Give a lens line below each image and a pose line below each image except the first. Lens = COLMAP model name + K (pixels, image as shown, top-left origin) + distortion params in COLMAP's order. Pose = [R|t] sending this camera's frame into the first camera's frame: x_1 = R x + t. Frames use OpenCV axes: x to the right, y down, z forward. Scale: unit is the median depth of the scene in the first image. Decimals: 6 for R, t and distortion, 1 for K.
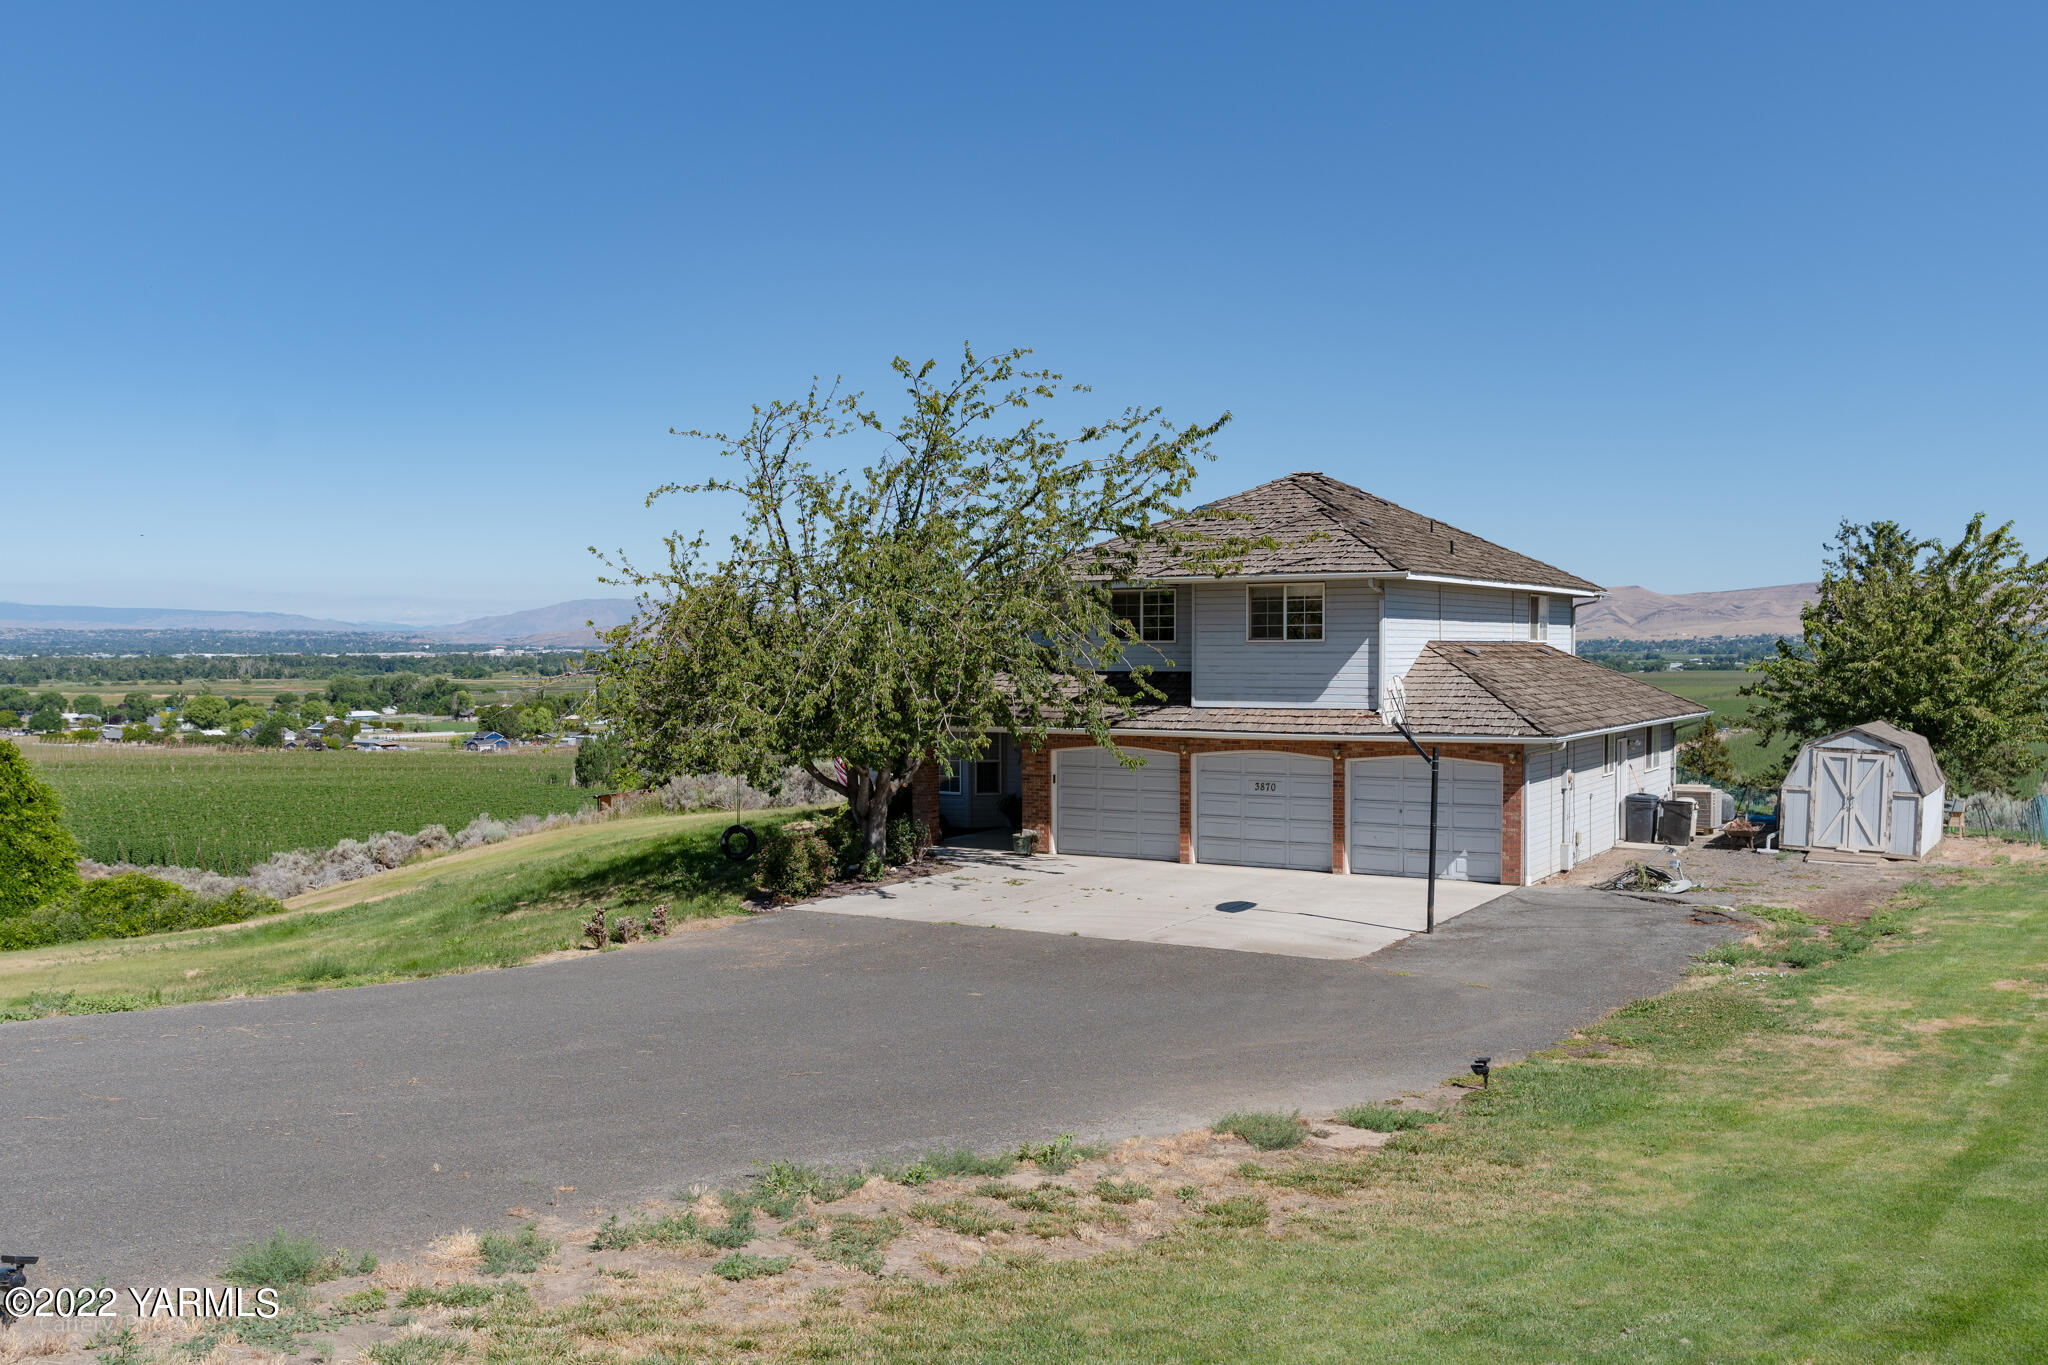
lens RADIAL K [[1778.2, 0, 1101.6], [0, 1778.2, 677.4], [0, 0, 1]] dist [-0.009374, 0.006667]
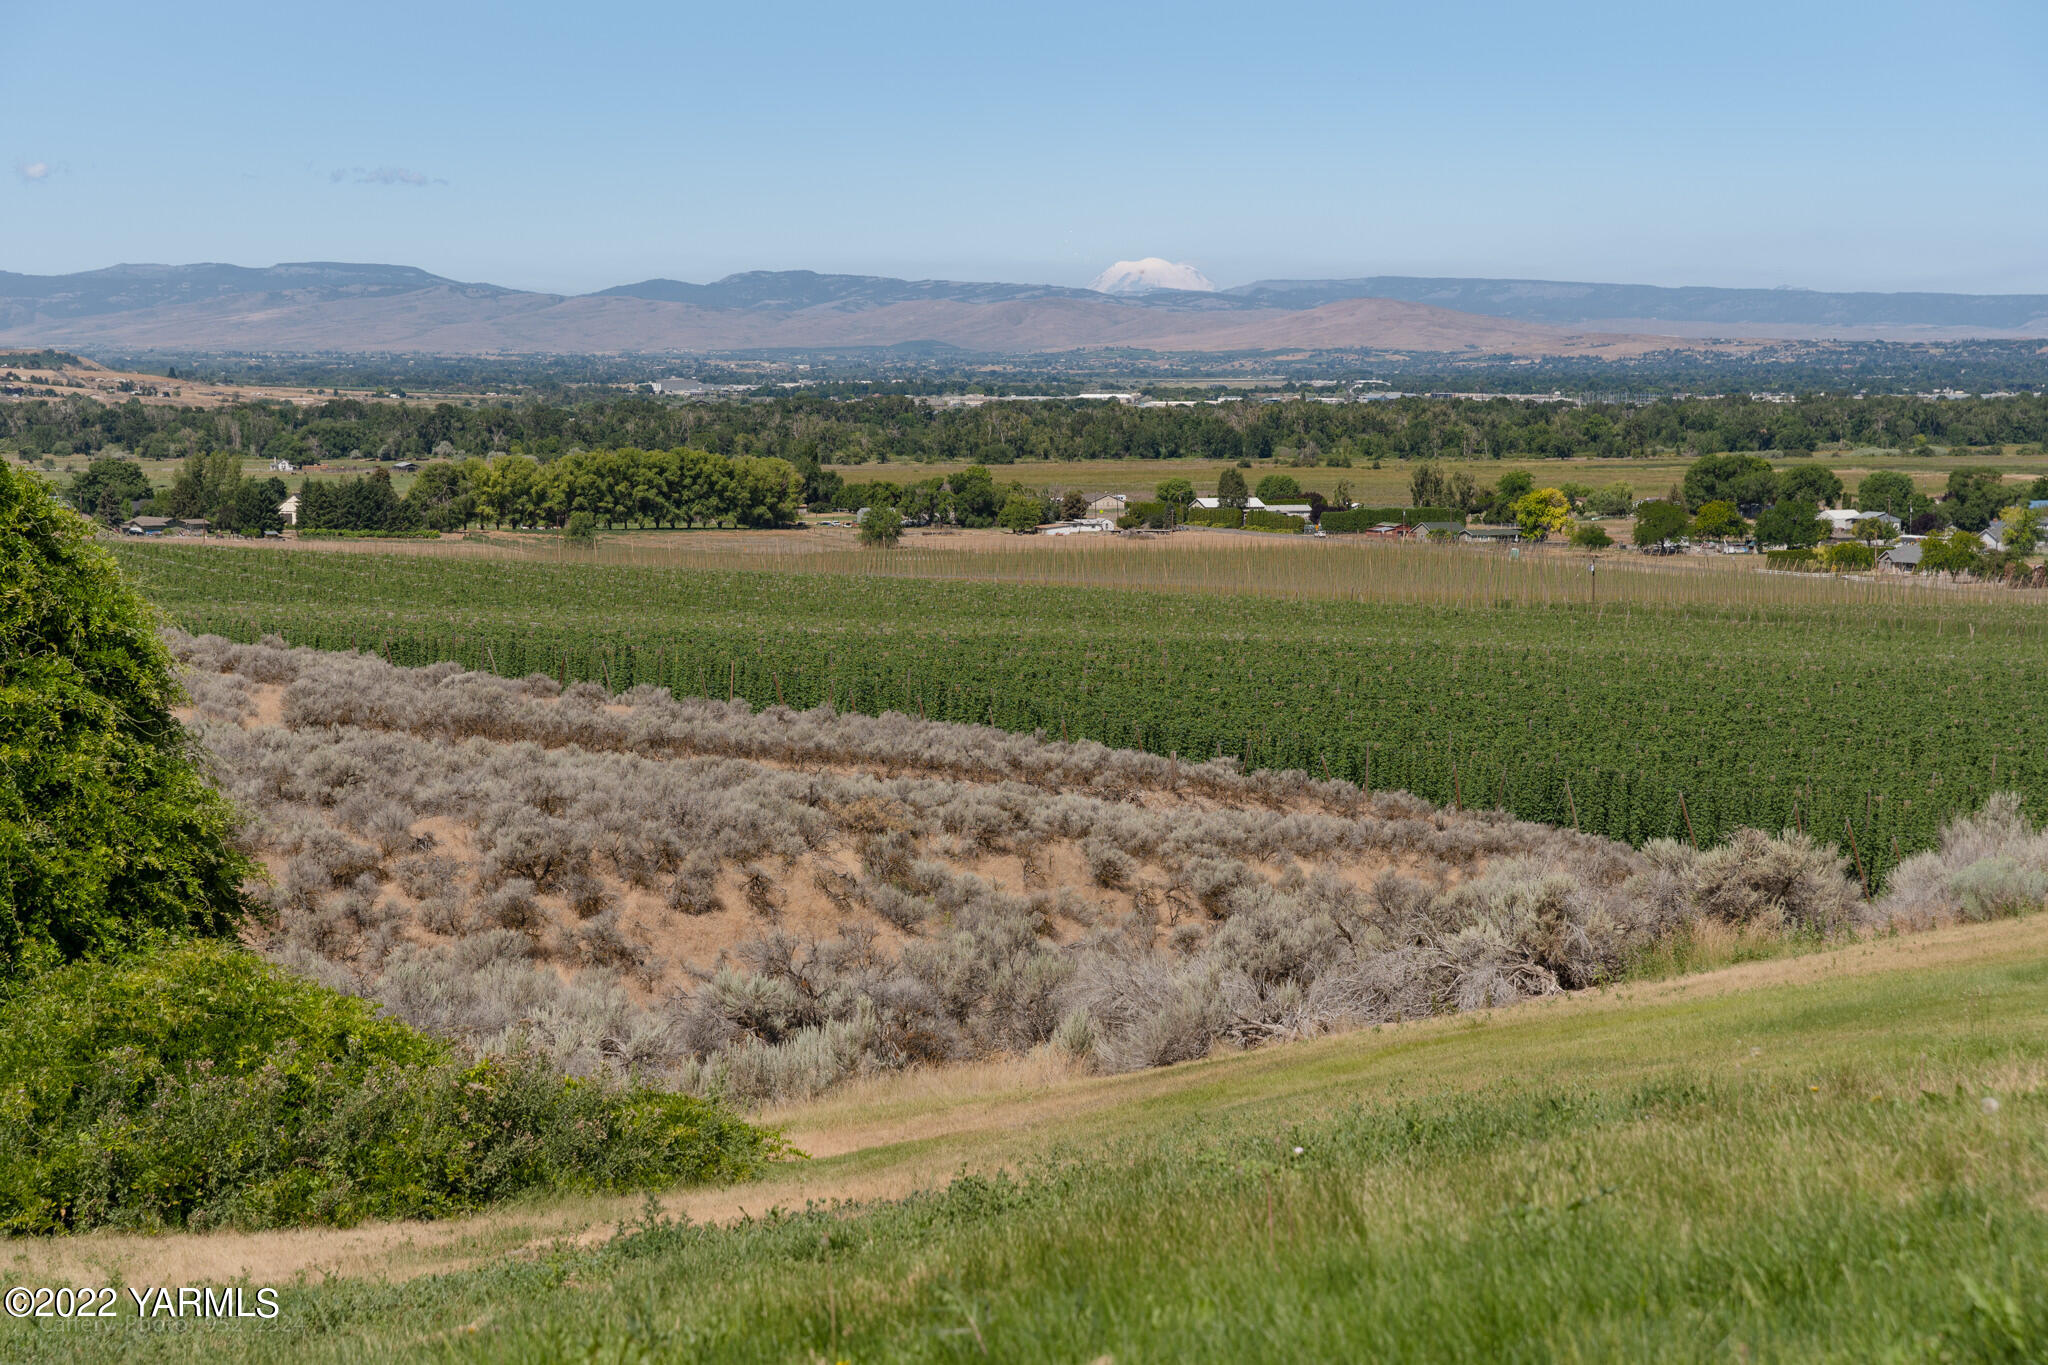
lens RADIAL K [[3987.0, 0, 1015.2], [0, 3987.0, 687.1], [0, 0, 1]] dist [0.039225, 0.000000]
pose [[0.726607, 0.047947, -0.685378, -0.118072], [-0.008178, 0.998095, 0.061154, 0.053405], [0.687005, -0.038830, 0.725615, 0.952168]]
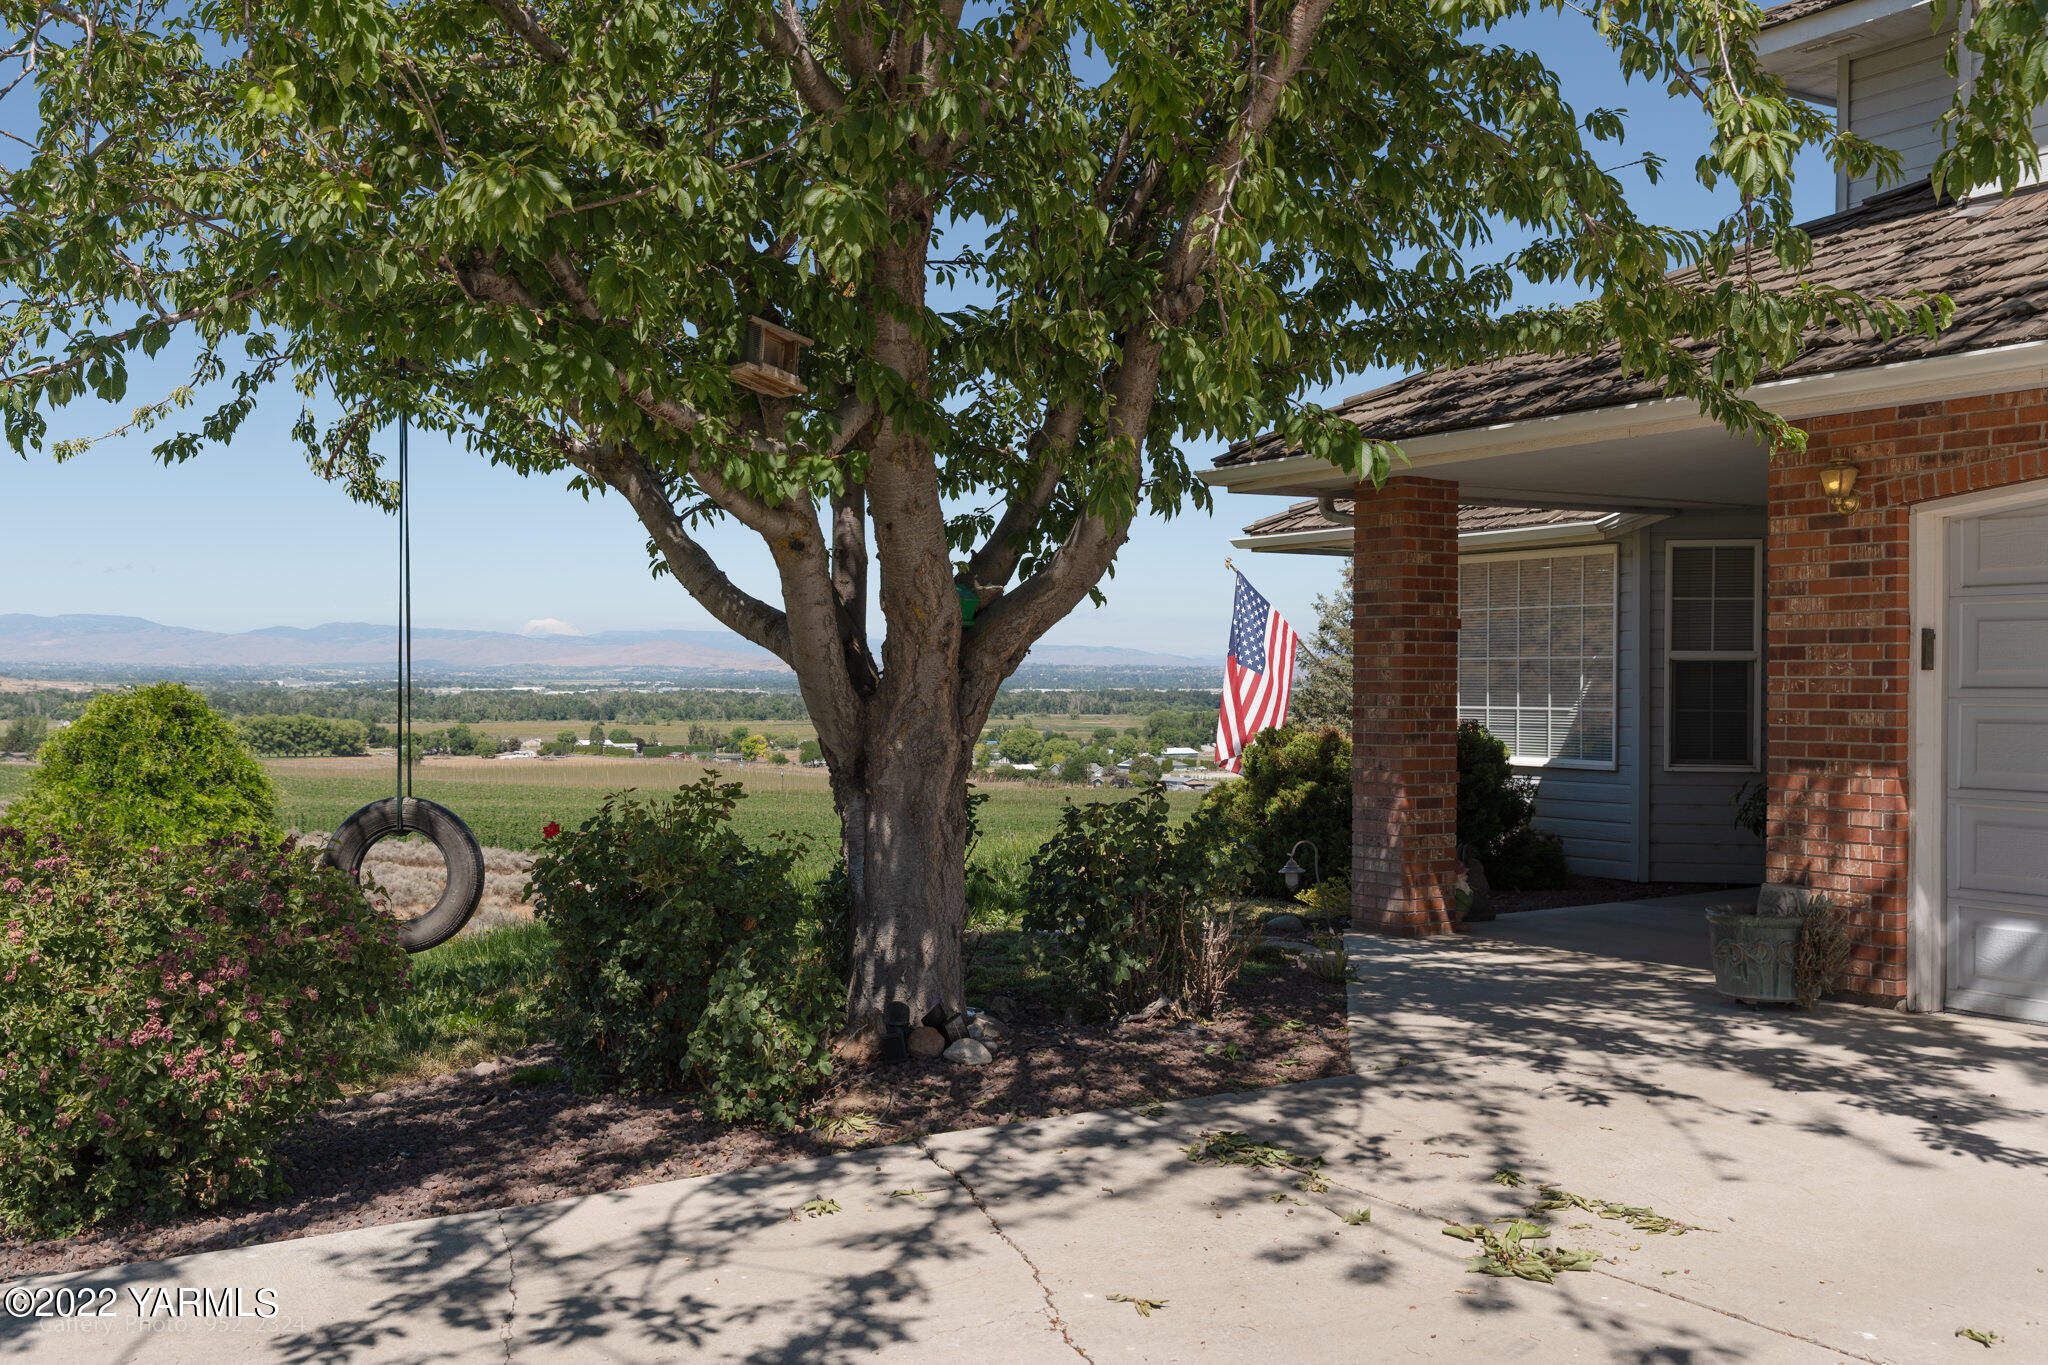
lens RADIAL K [[2013.9, 0, 1025.4], [0, 2013.9, 703.1], [0, 0, 1]] dist [0.026798, 0.000000]
pose [[0.883105, 0.004624, -0.469152, -0.008292], [-0.009287, 0.999928, -0.007626, 0.063214], [0.469083, 0.011092, 0.883085, 0.707091]]
